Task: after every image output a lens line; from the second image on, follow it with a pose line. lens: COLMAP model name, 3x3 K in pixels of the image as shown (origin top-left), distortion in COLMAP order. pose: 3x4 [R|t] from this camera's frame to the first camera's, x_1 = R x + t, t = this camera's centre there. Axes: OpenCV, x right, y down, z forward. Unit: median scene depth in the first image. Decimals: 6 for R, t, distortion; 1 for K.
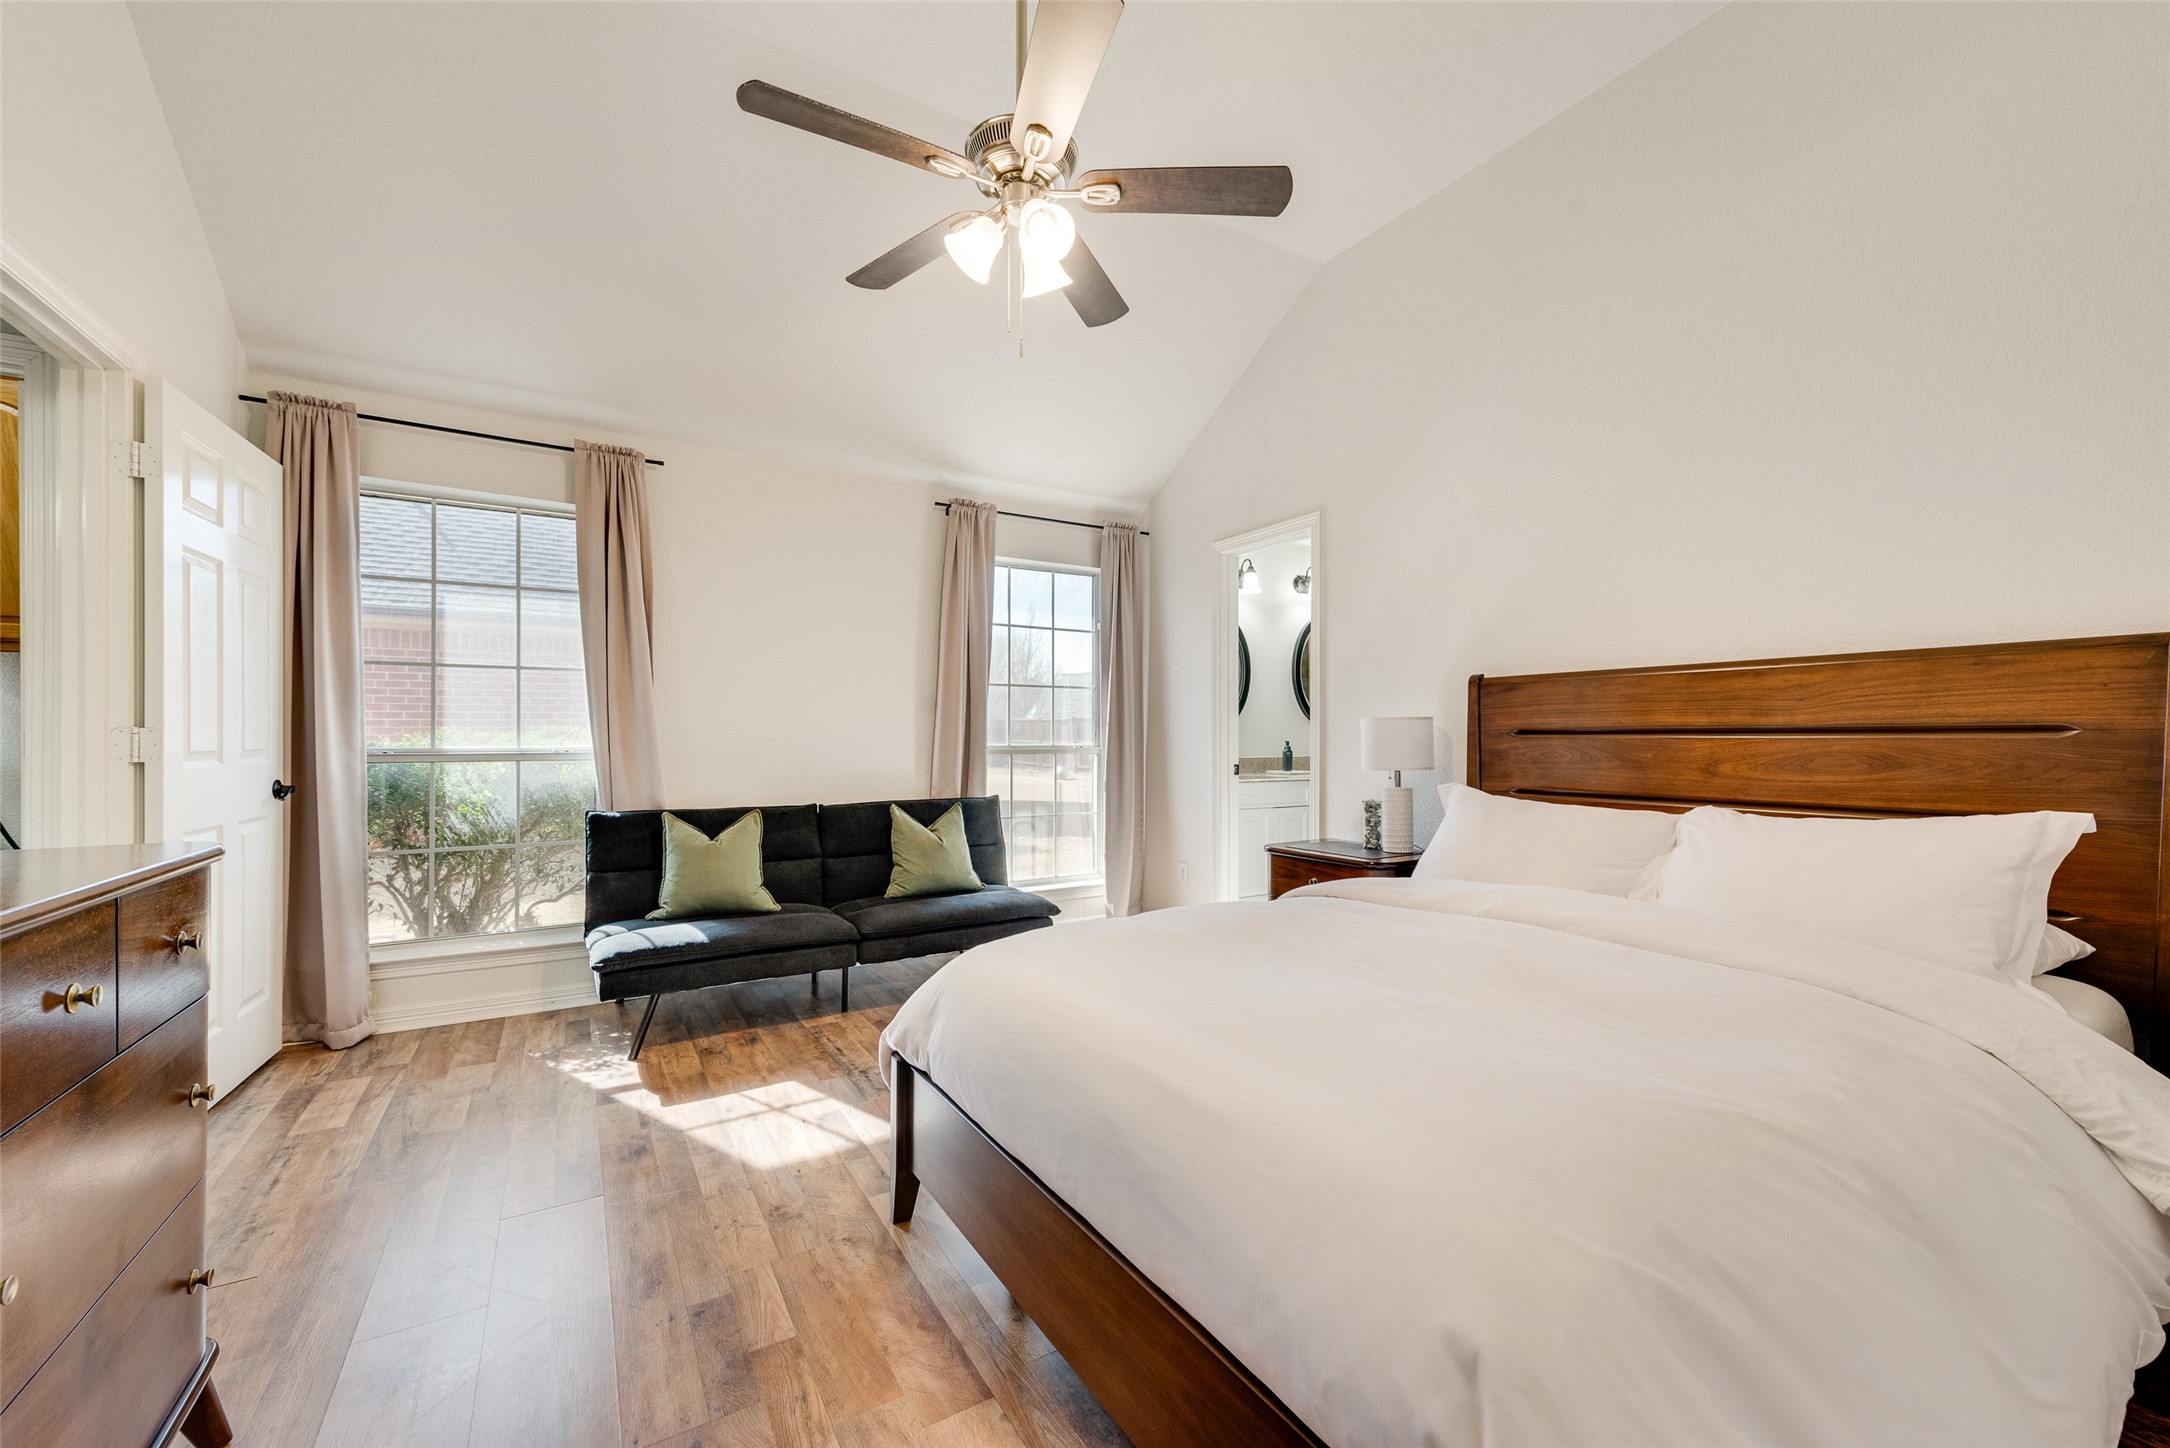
lens RADIAL K [[859.1, 0, 1088.2], [0, 859.1, 729.5], [0, 0, 1]] dist [-0.000486, -0.000002]
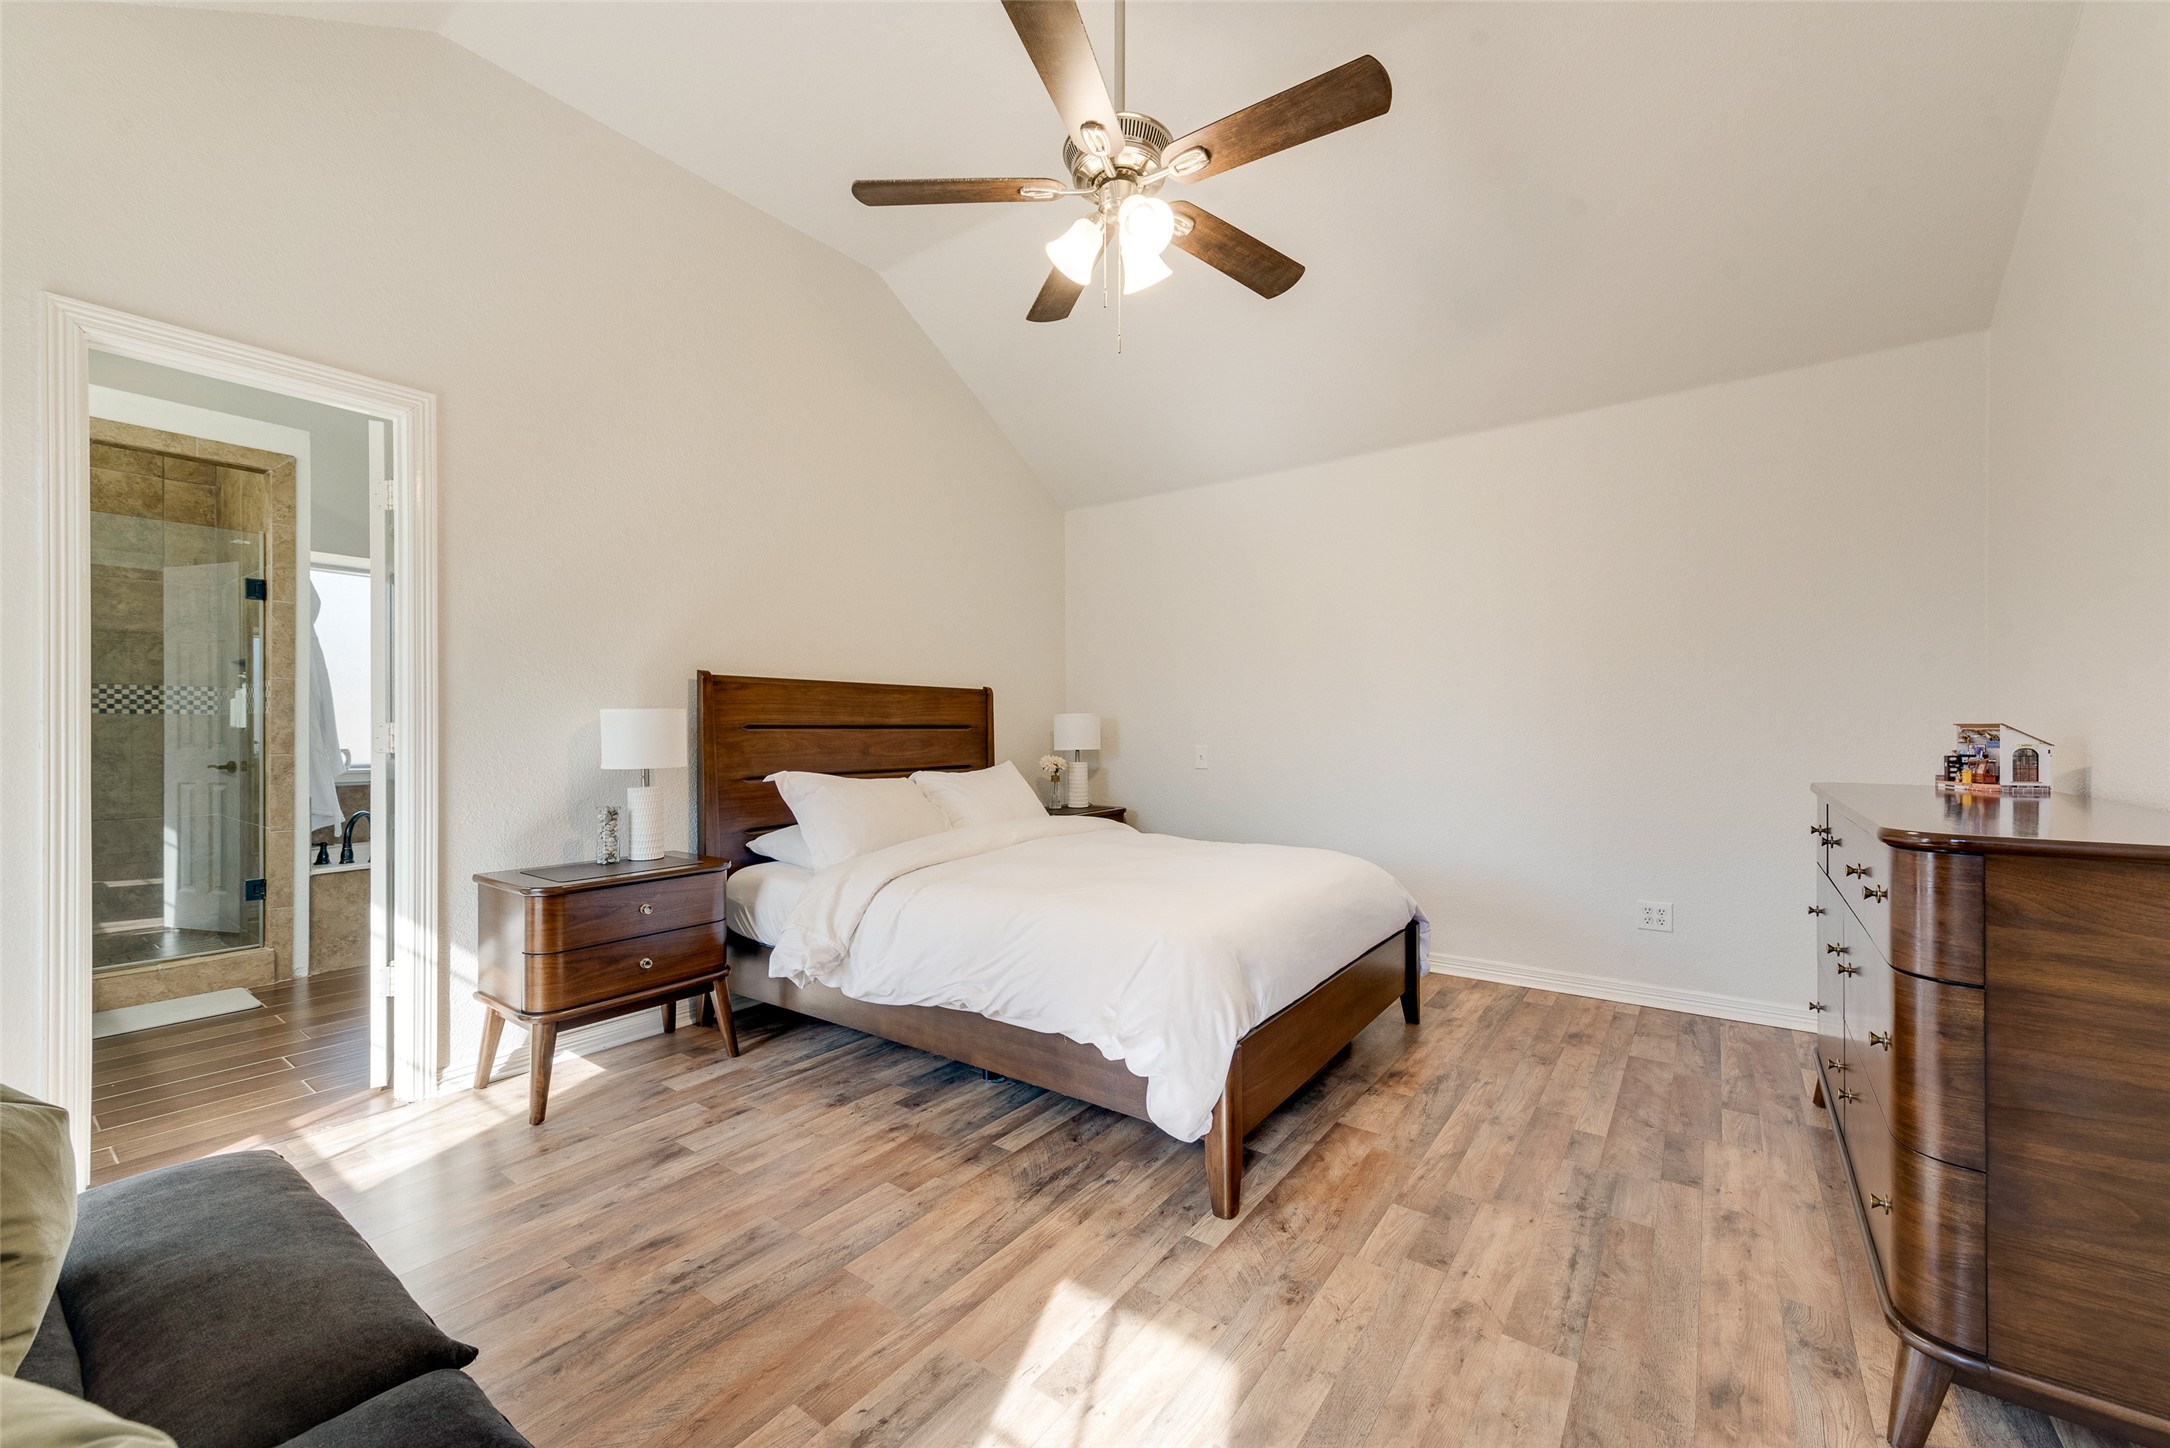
lens RADIAL K [[859.1, 0, 1089.1], [0, 859.1, 733.2], [0, 0, 1]] dist [-0.000486, -0.000002]
pose [[-0.390830, 0.001007, 0.920462, -0.982676], [-0.001506, 0.999997, -0.001733, 0.017854], [-0.920462, -0.002064, -0.390827, 1.413998]]
